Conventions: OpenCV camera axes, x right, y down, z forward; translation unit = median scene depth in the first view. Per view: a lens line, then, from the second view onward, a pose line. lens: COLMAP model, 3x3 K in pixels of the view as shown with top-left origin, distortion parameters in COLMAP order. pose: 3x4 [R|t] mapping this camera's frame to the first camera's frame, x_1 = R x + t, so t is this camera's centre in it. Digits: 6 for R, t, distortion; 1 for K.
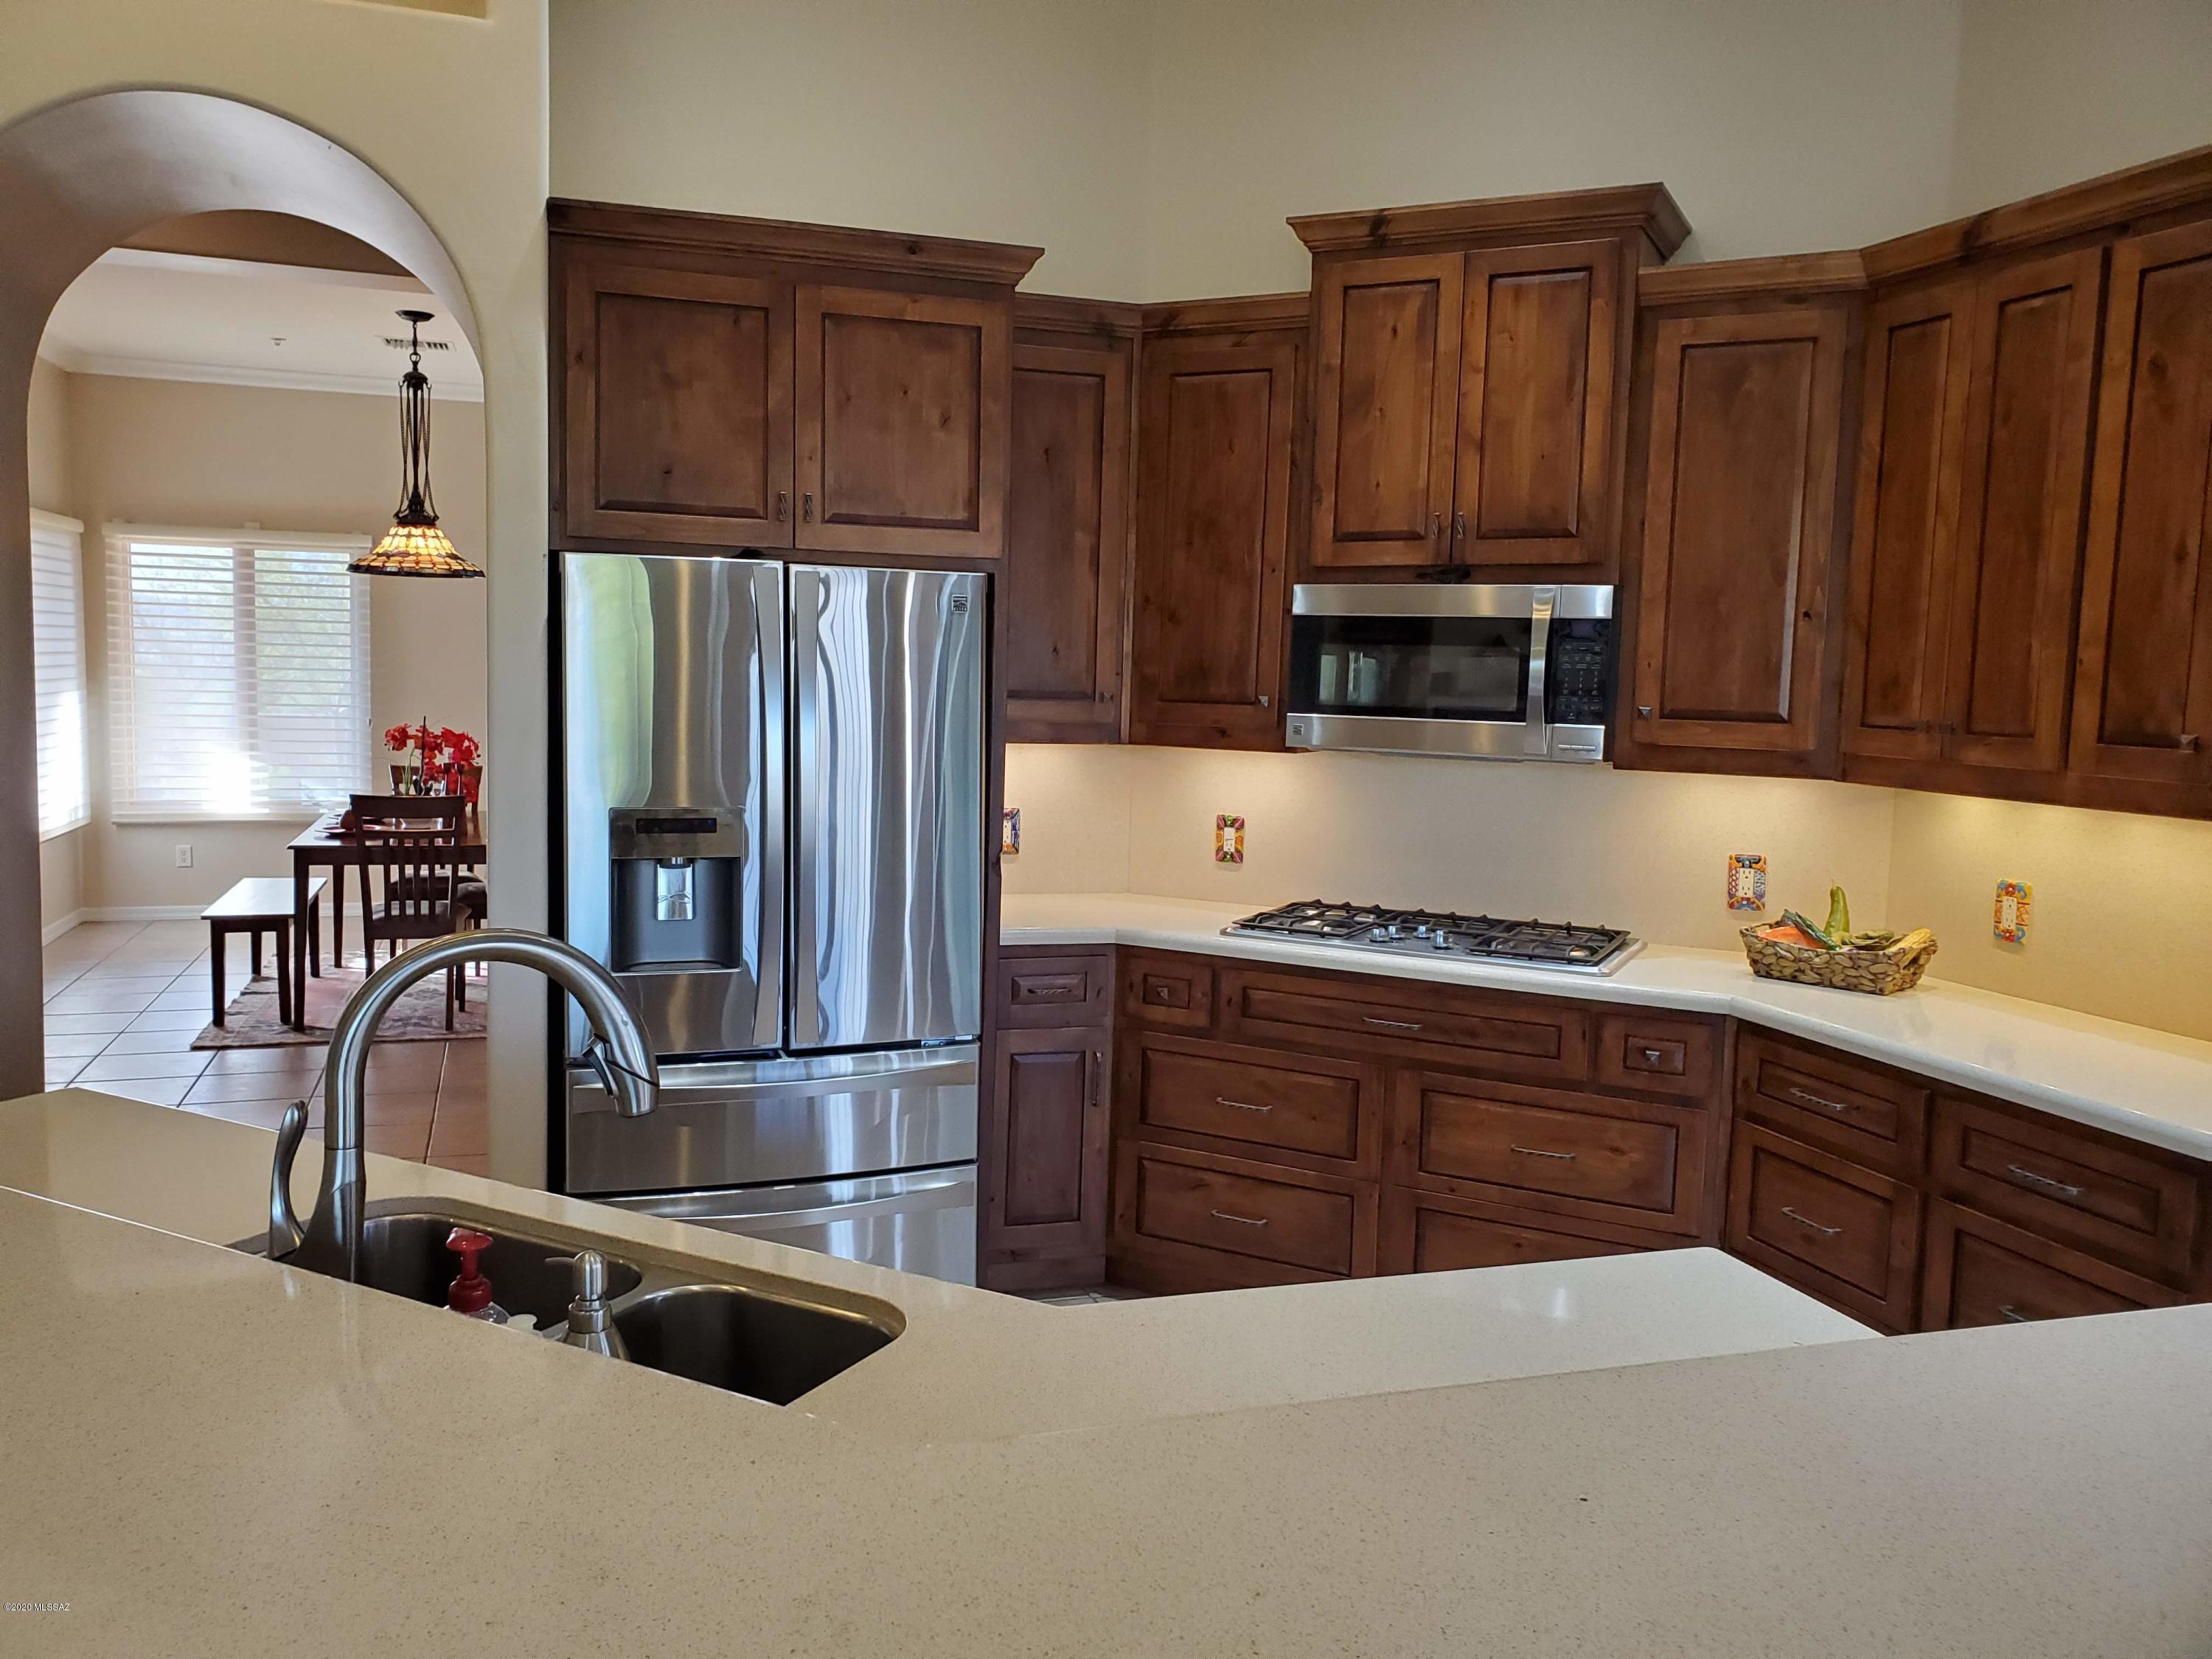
lens RADIAL K [[1650.4, 0, 1106.0], [0, 1650.4, 829.5], [0, 0, 1]] dist [0.096864, -0.186152]
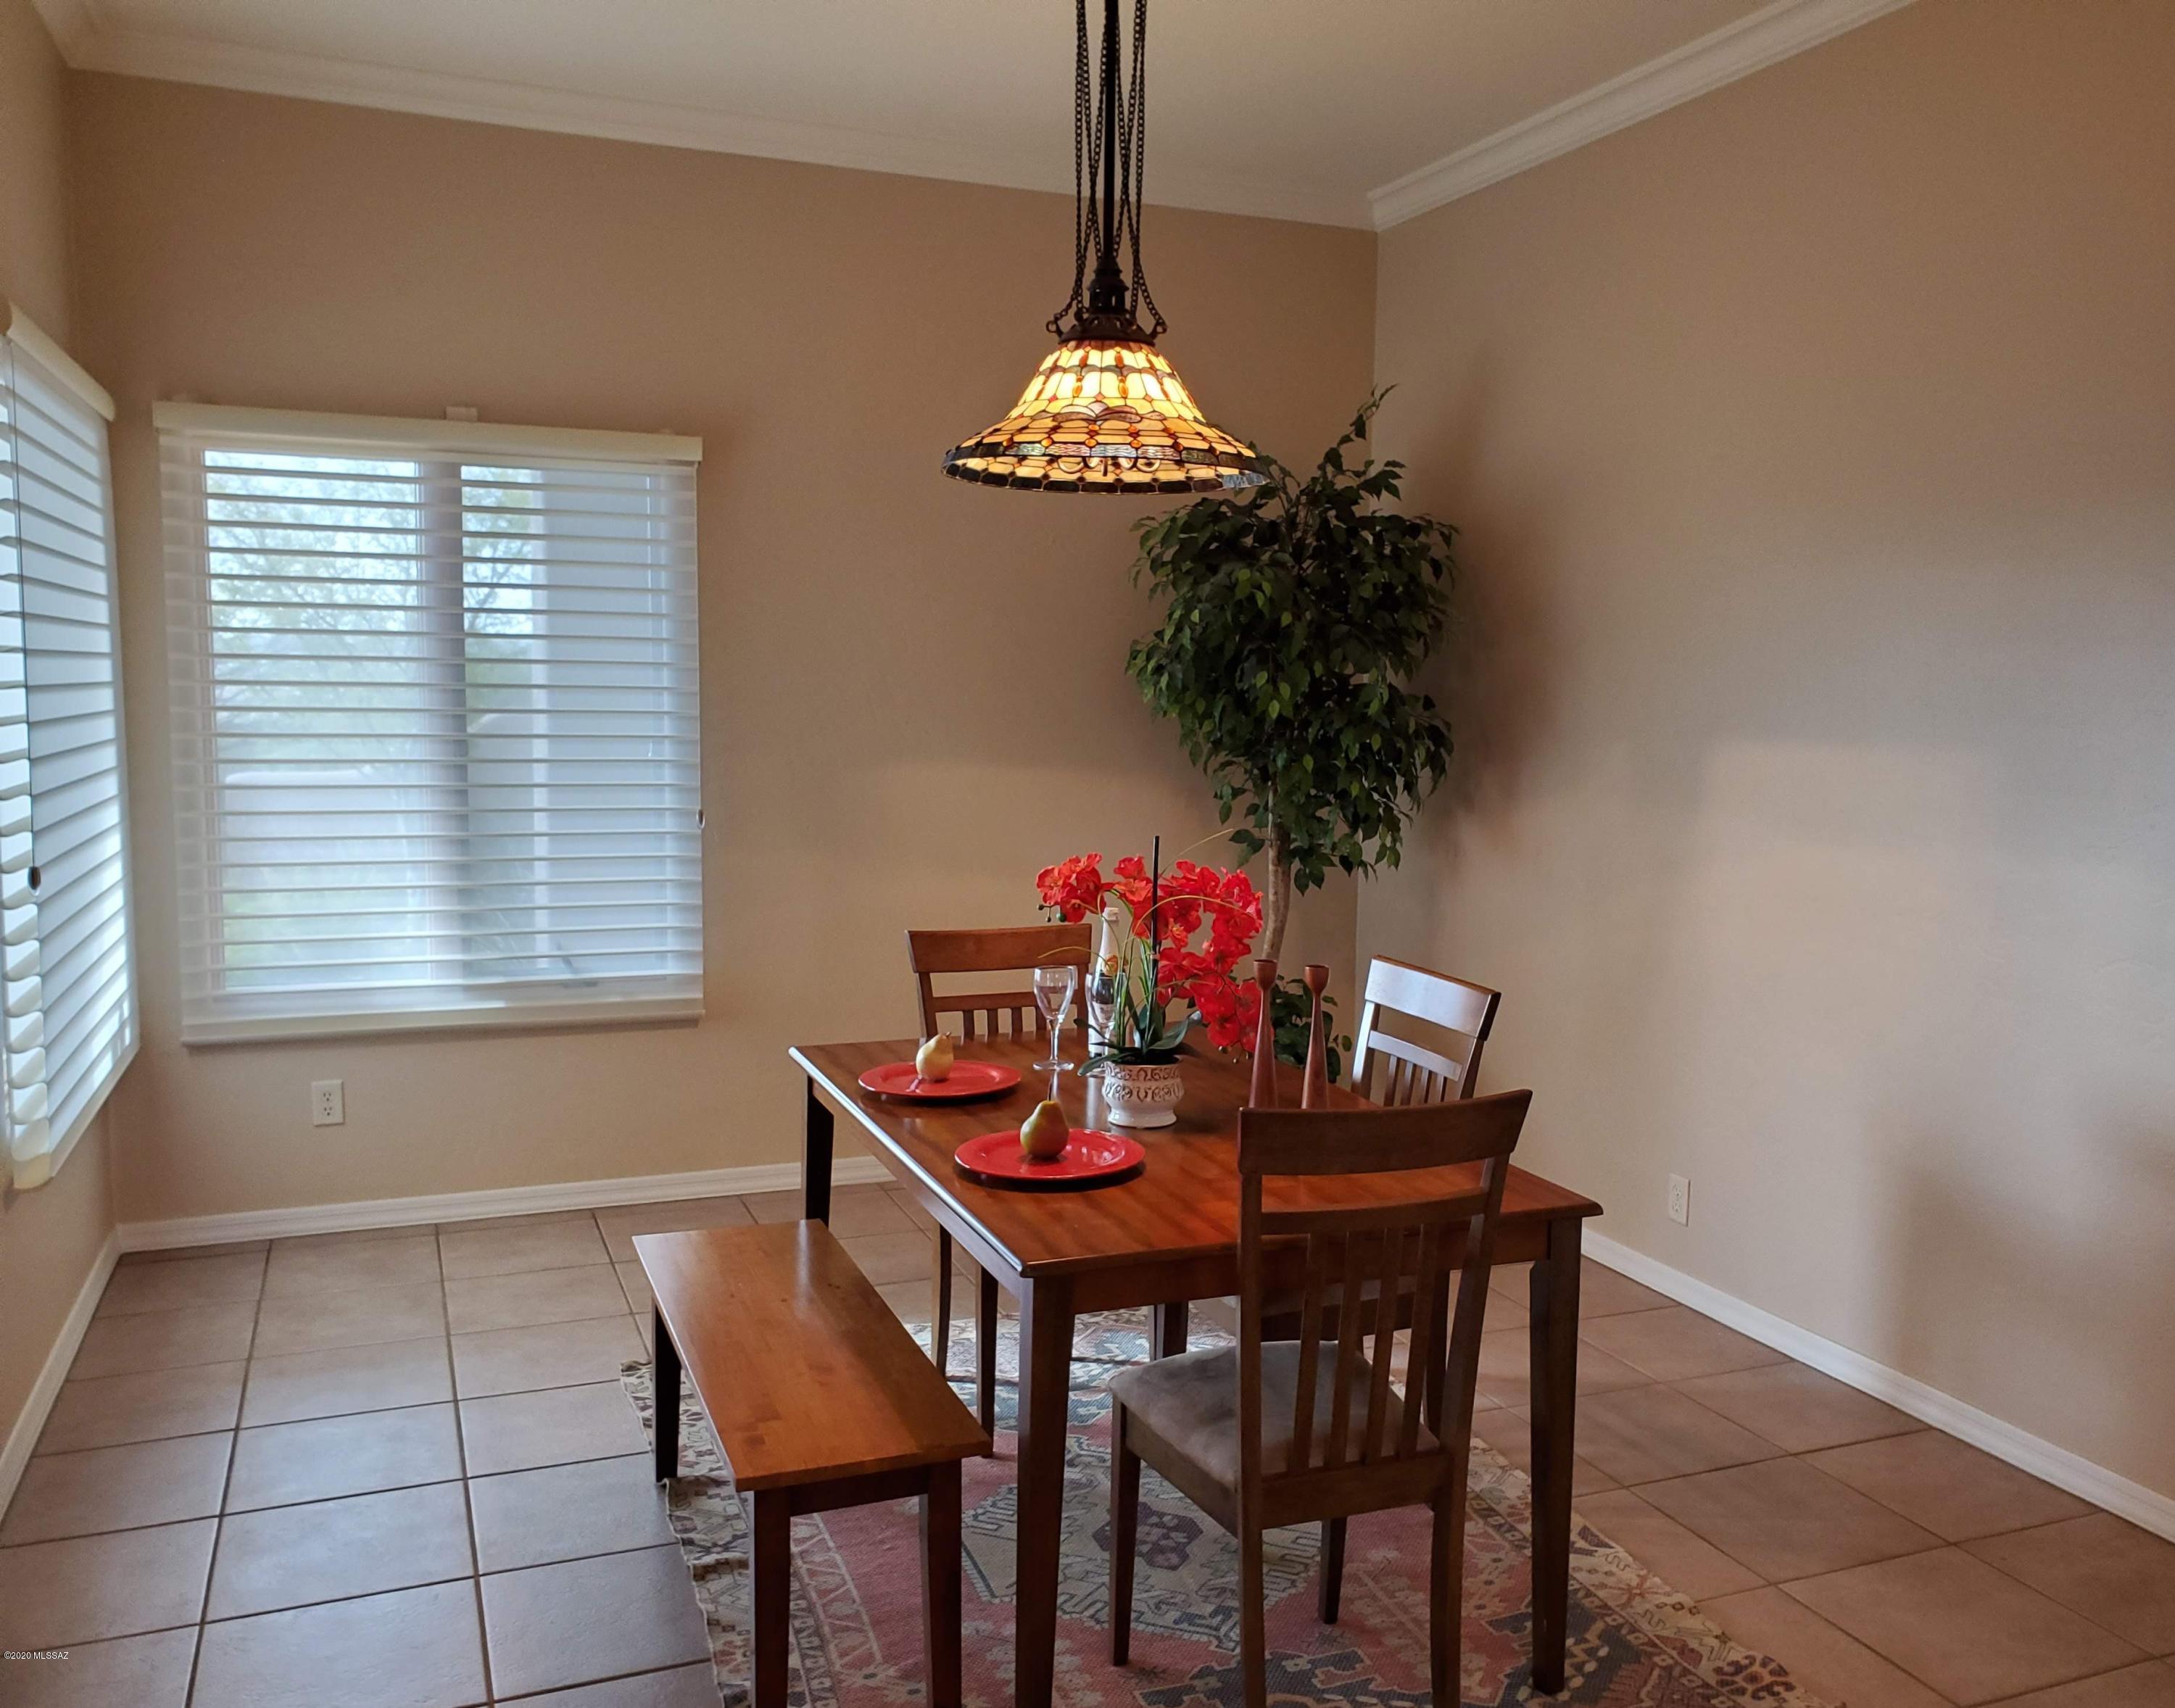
lens RADIAL K [[1737.8, 0, 1087.5], [0, 1737.8, 854.0], [0, 0, 1]] dist [0.000525, 0.000564]
pose [[0.997725, -0.023509, 0.063177, -0.443944], [0.023304, 0.999721, 0.003973, -0.064205], [-0.063253, -0.002491, 0.997994, 0.594234]]
